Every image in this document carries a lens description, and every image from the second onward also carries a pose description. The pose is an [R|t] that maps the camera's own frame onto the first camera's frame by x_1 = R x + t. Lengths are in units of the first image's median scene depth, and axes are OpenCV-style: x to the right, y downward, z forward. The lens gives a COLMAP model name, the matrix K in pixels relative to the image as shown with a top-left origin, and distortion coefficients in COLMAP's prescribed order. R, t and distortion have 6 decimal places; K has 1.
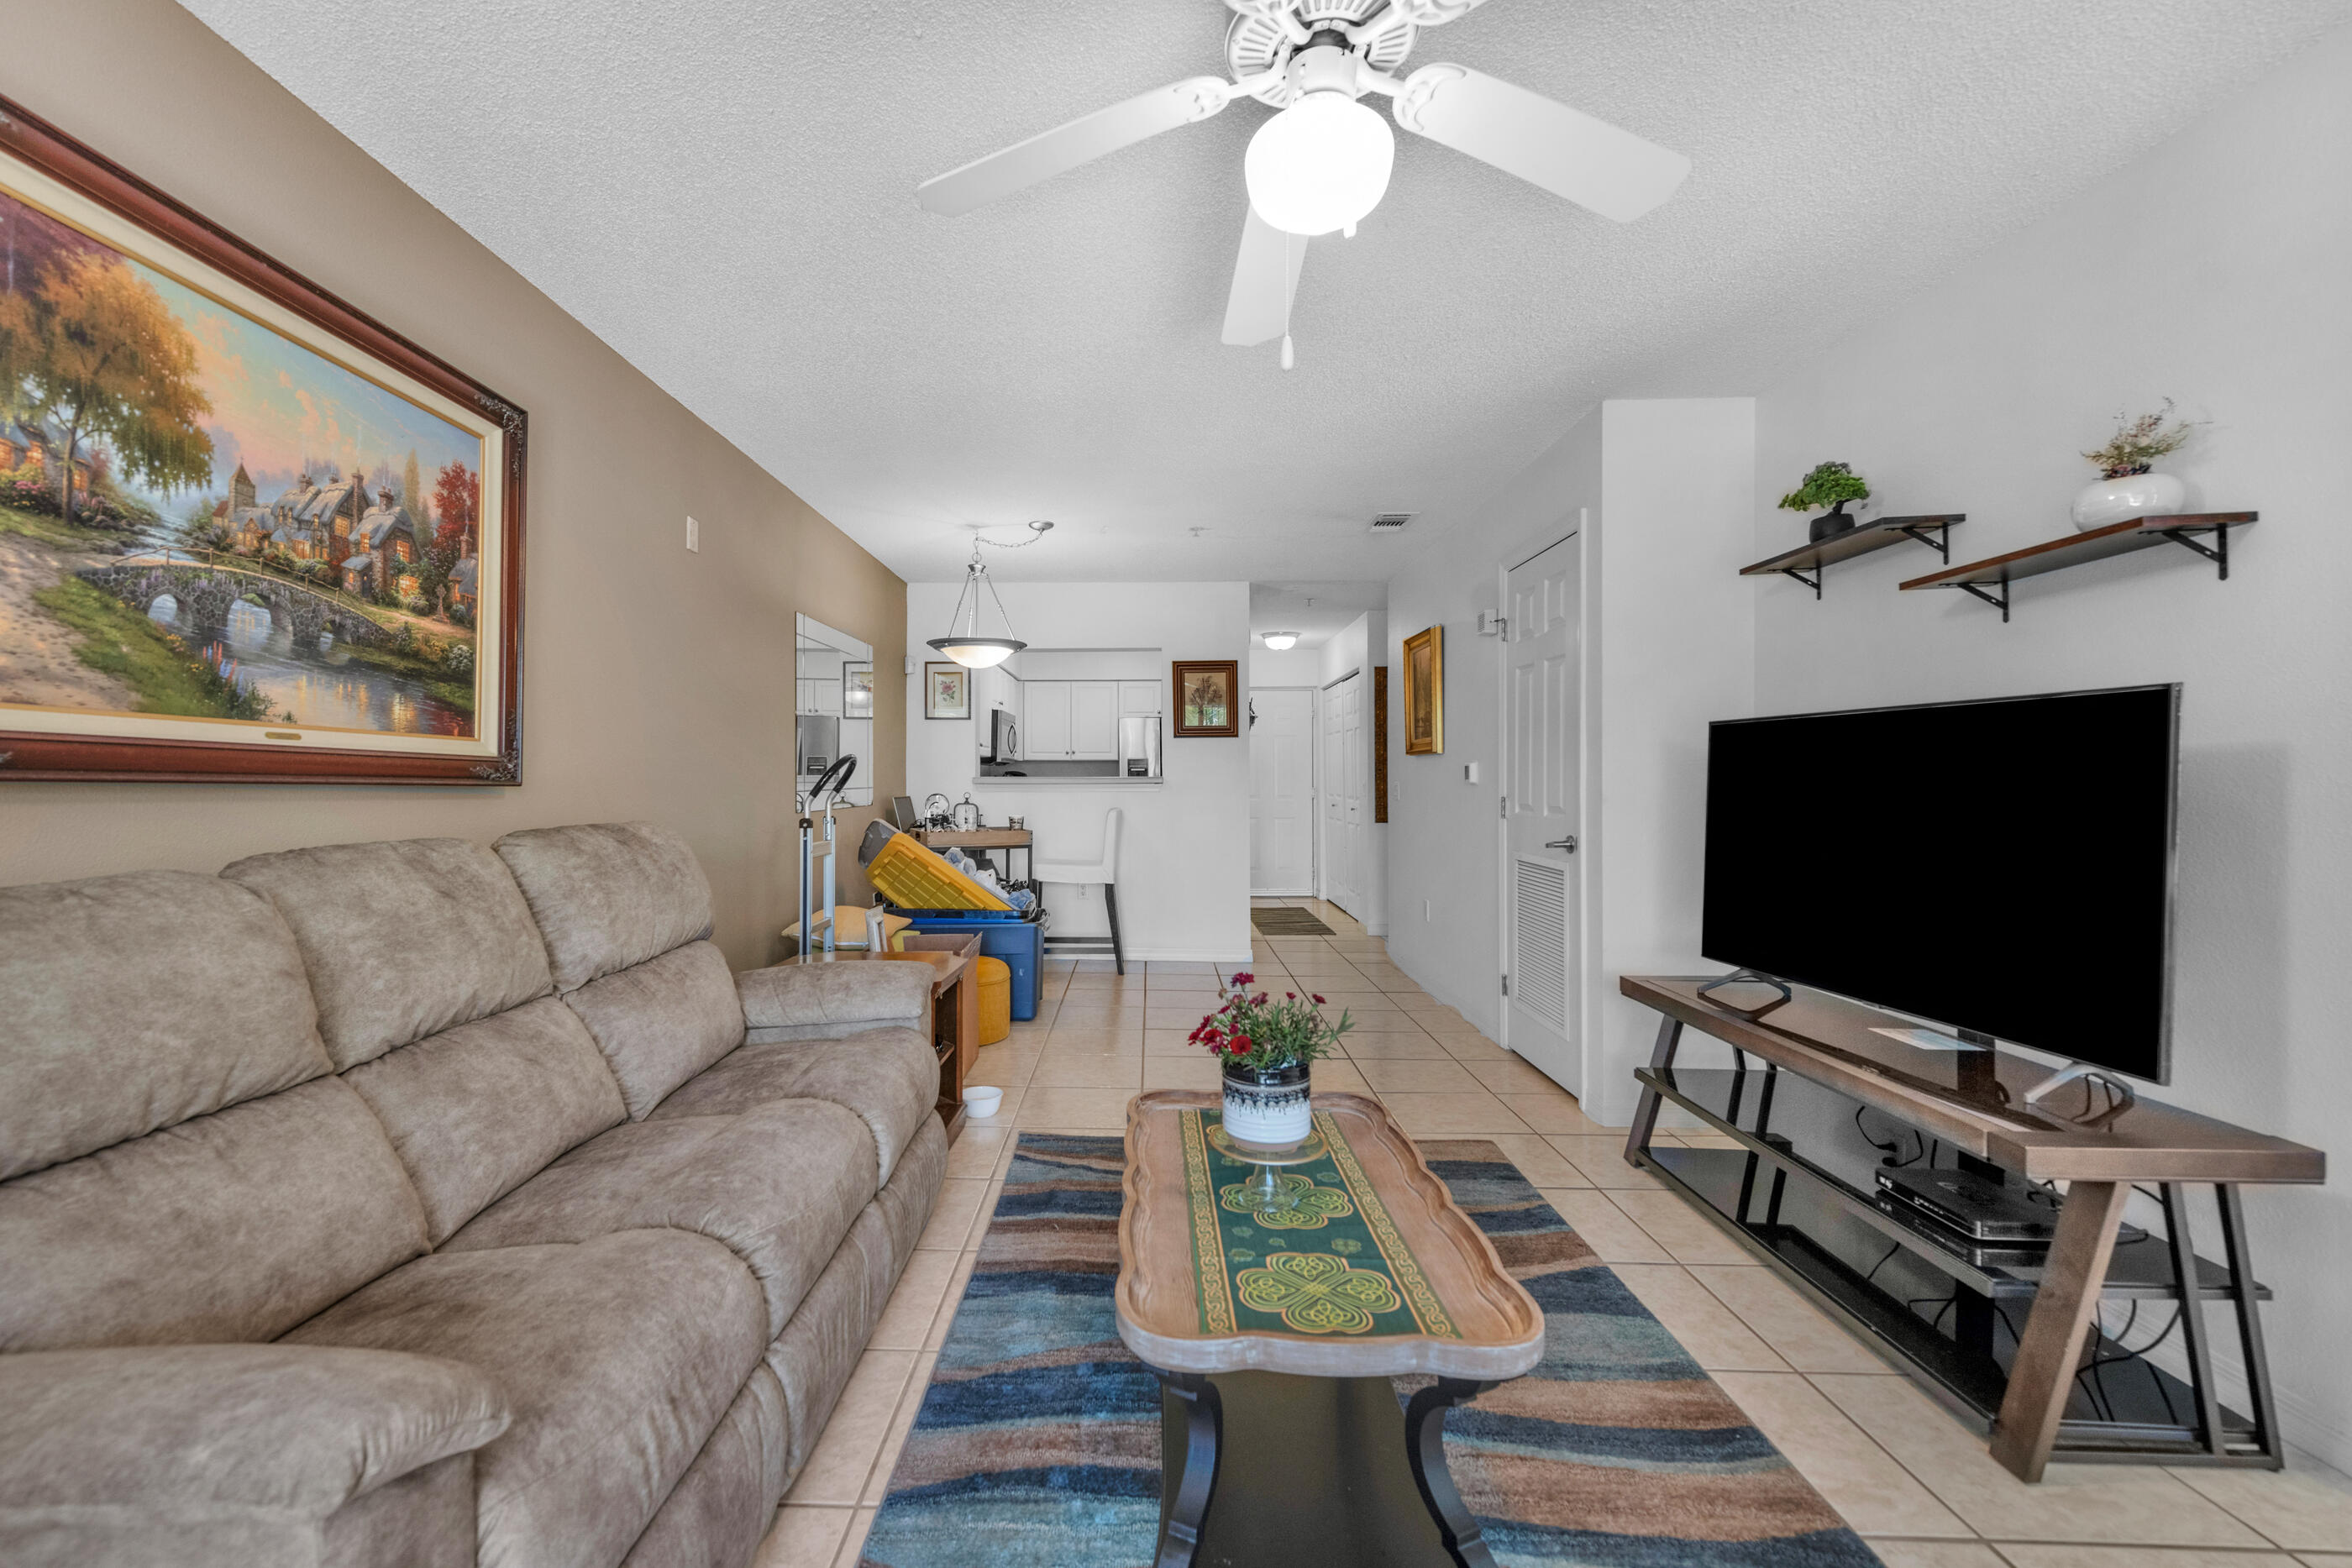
lens RADIAL K [[969.4, 0, 1176.0], [0, 969.4, 784.0], [0, 0, 1]] dist [0.023636, -0.006854]
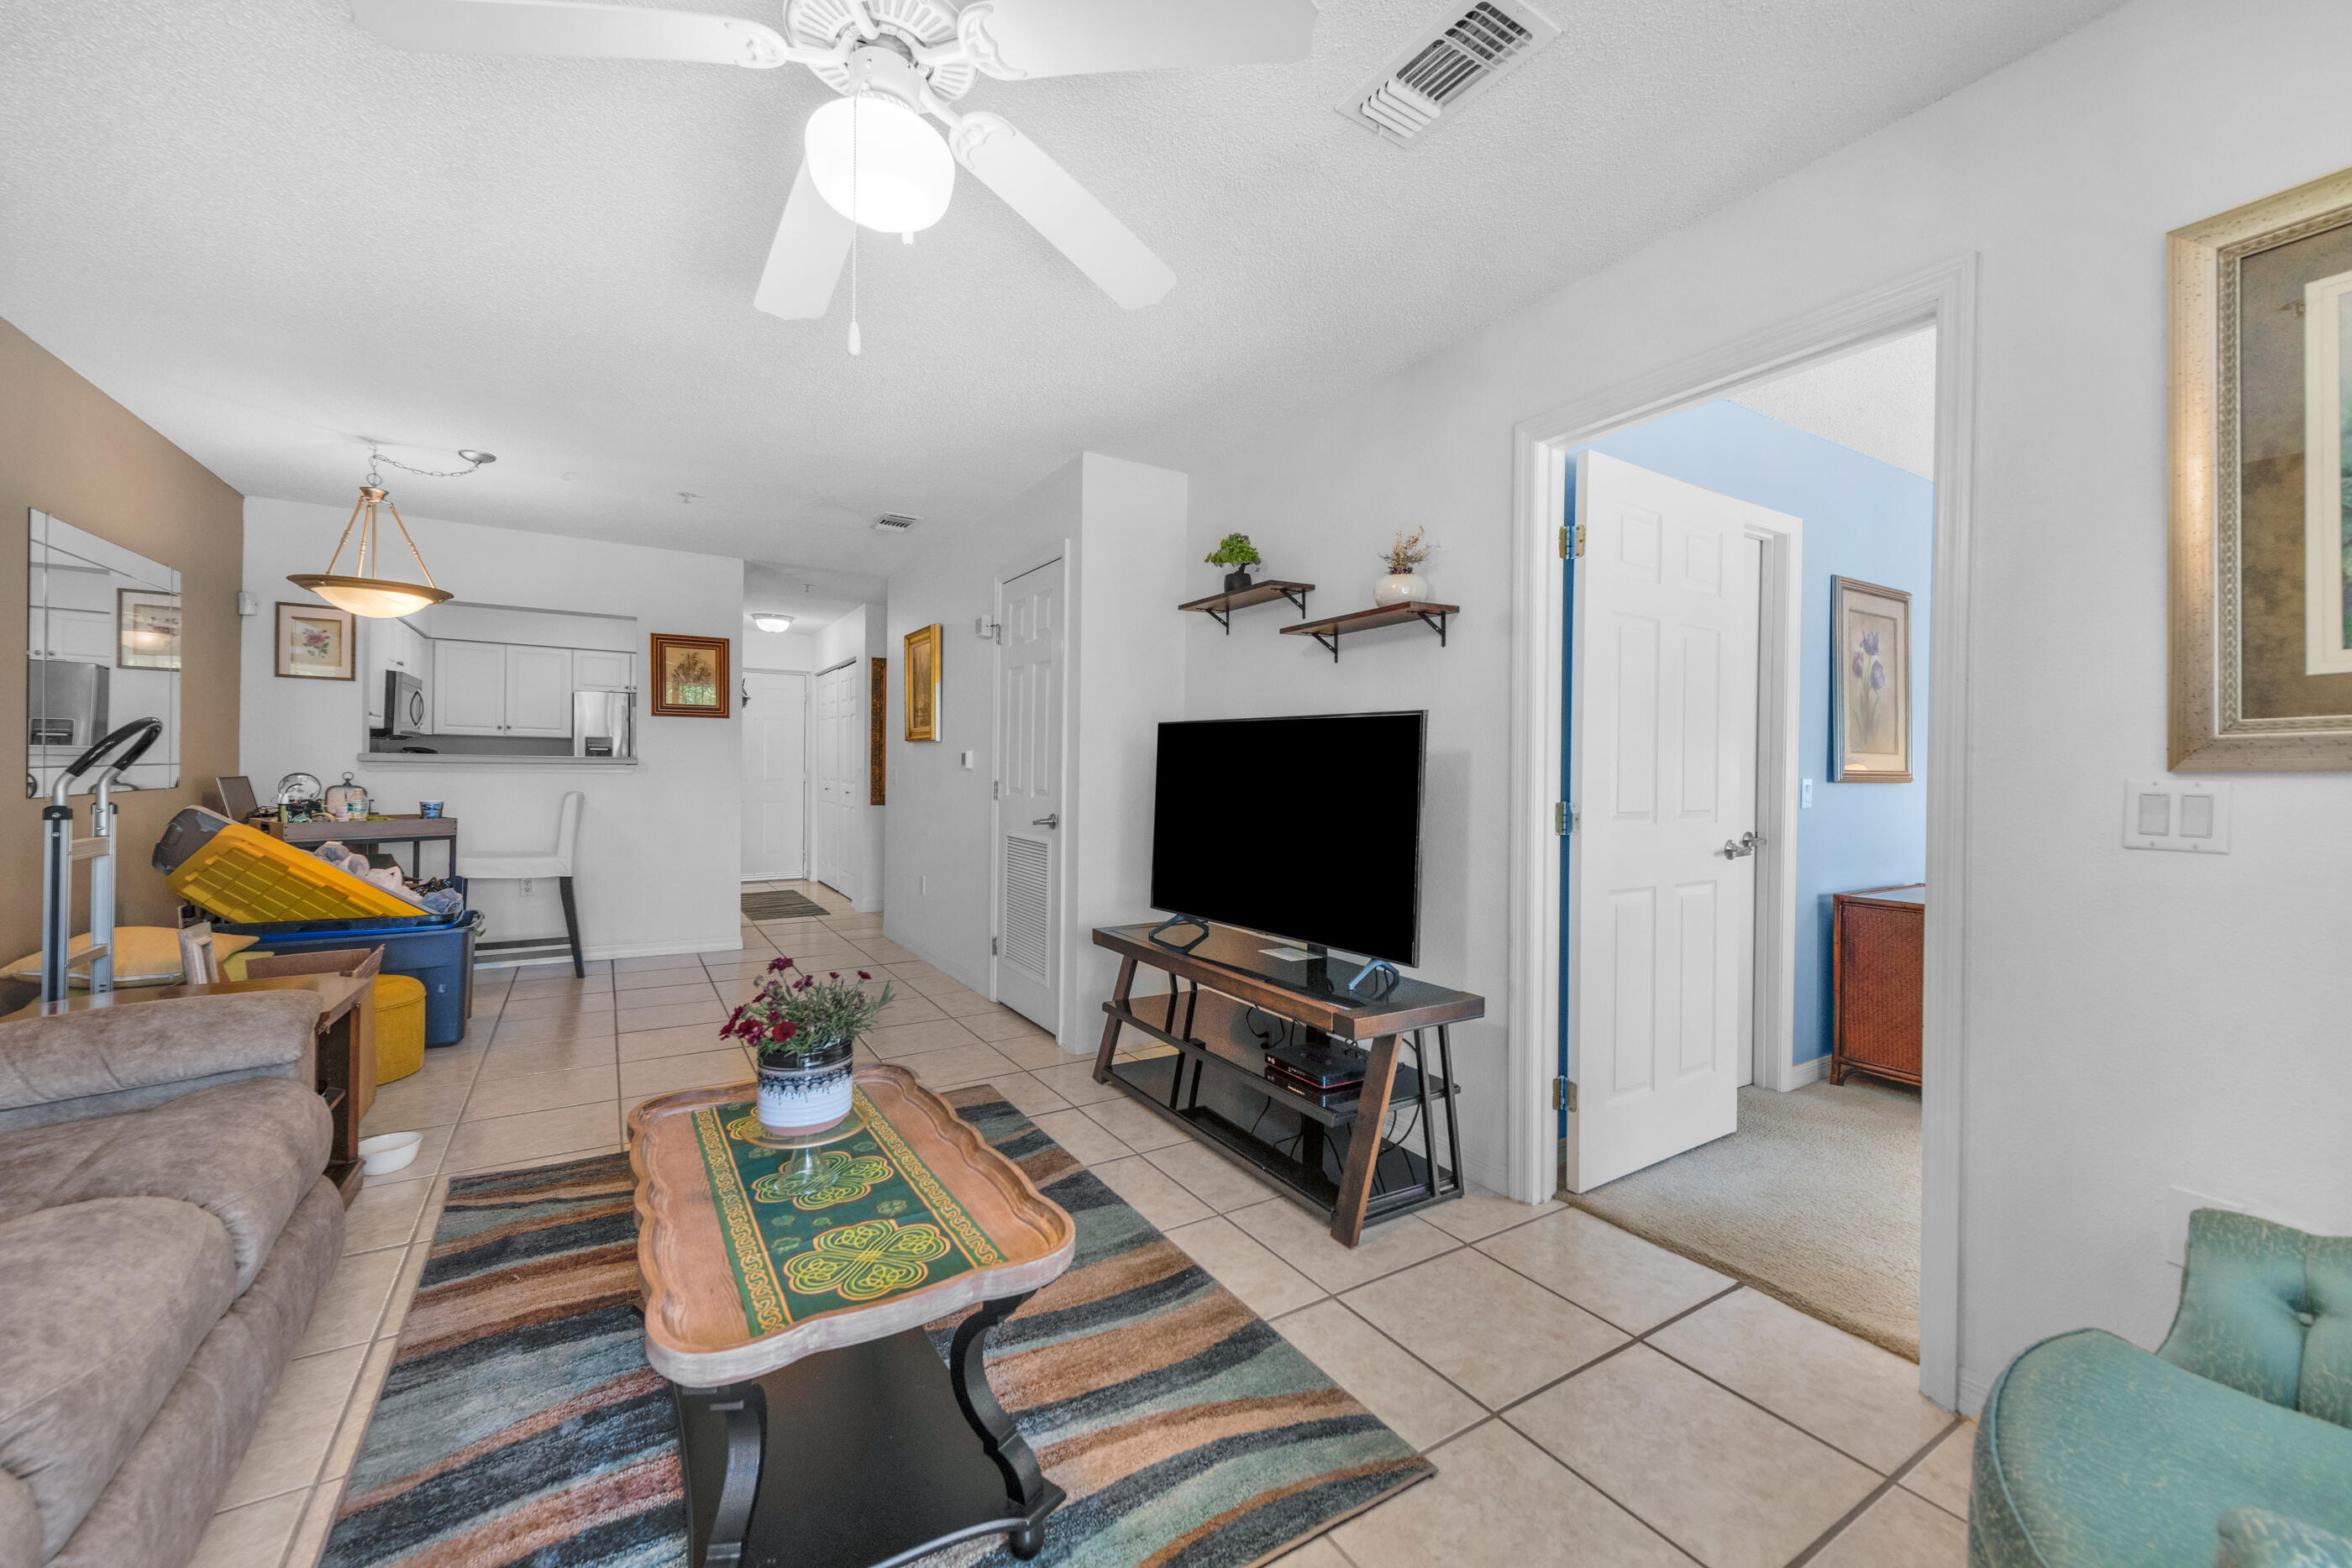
lens RADIAL K [[877.8, 0, 1185.4], [0, 877.8, 776.2], [0, 0, 1]] dist [0.022361, -0.005164]
pose [[0.844444, 0.008219, 0.535581, -0.049748], [-0.012116, 0.999920, 0.003757, 0.001795], [-0.535507, -0.009662, 0.844475, 0.021918]]
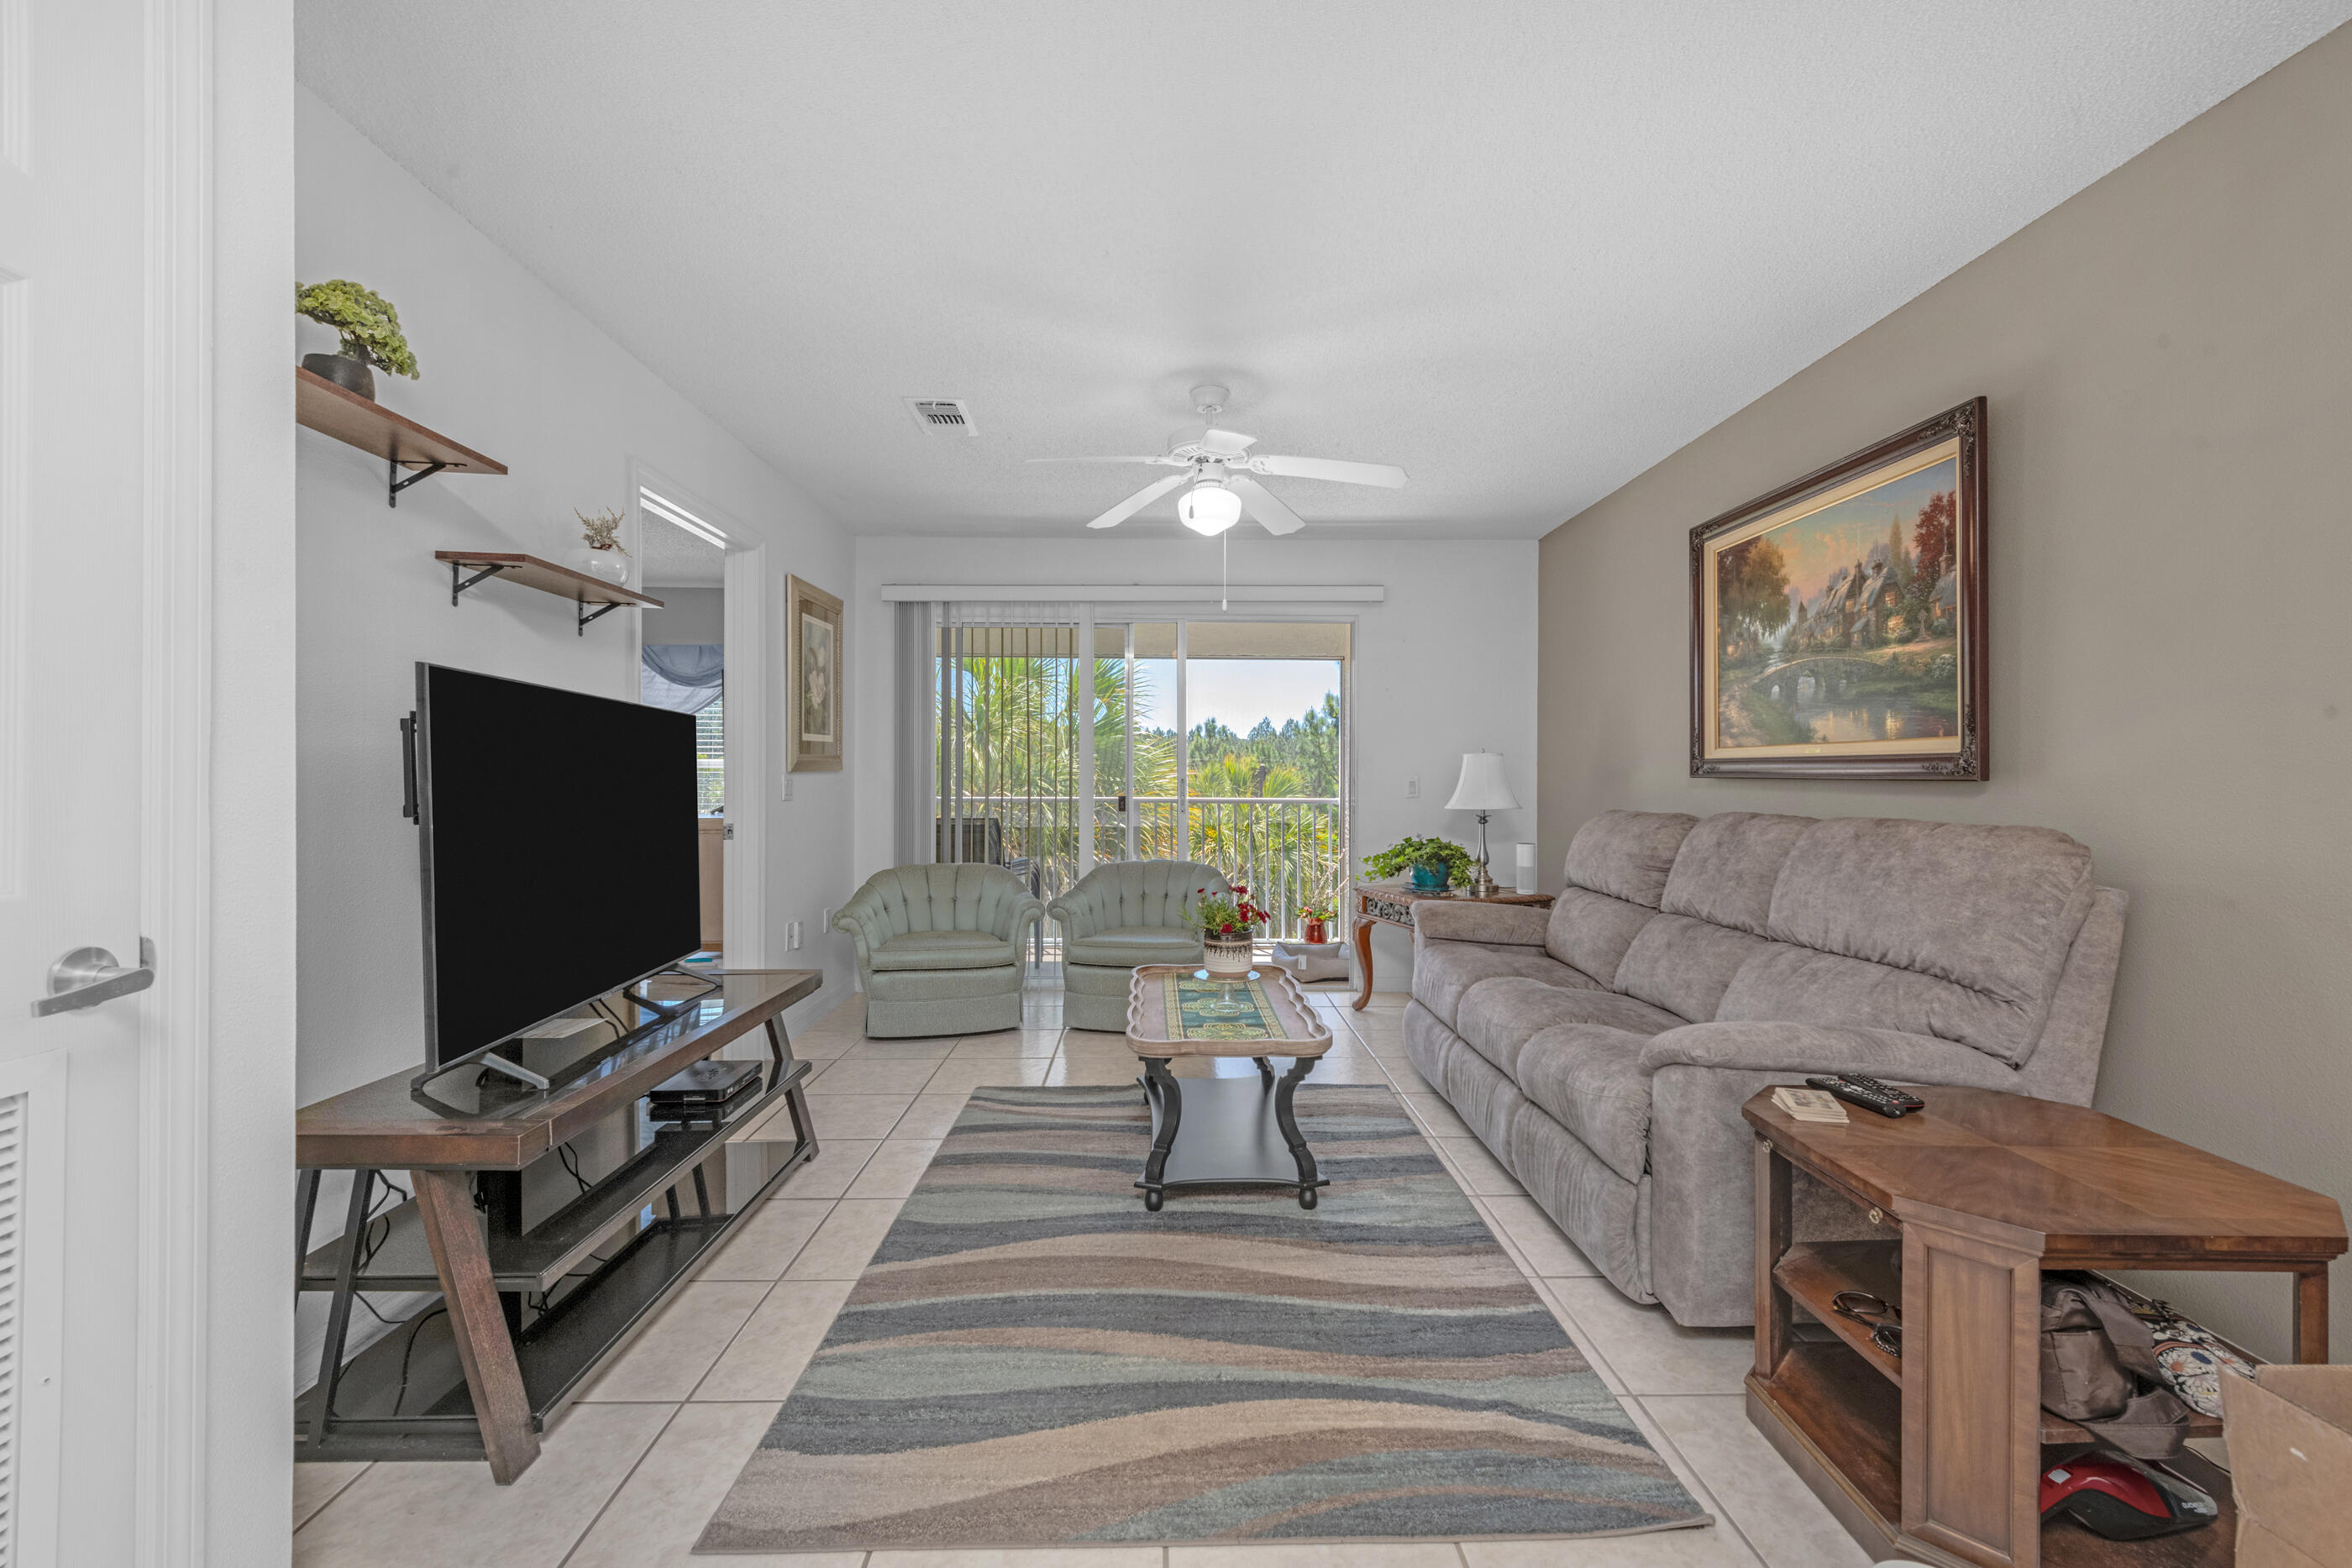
lens RADIAL K [[1000.3, 0, 1176.0], [0, 1000.3, 784.0], [0, 0, 1]] dist [-0.000253, -0.000020]
pose [[-0.999994, -0.003327, -0.000544, 0.152267], [-0.003329, 0.999985, 0.004321, 0.003989], [0.000530, 0.004322, -0.999991, 2.258461]]
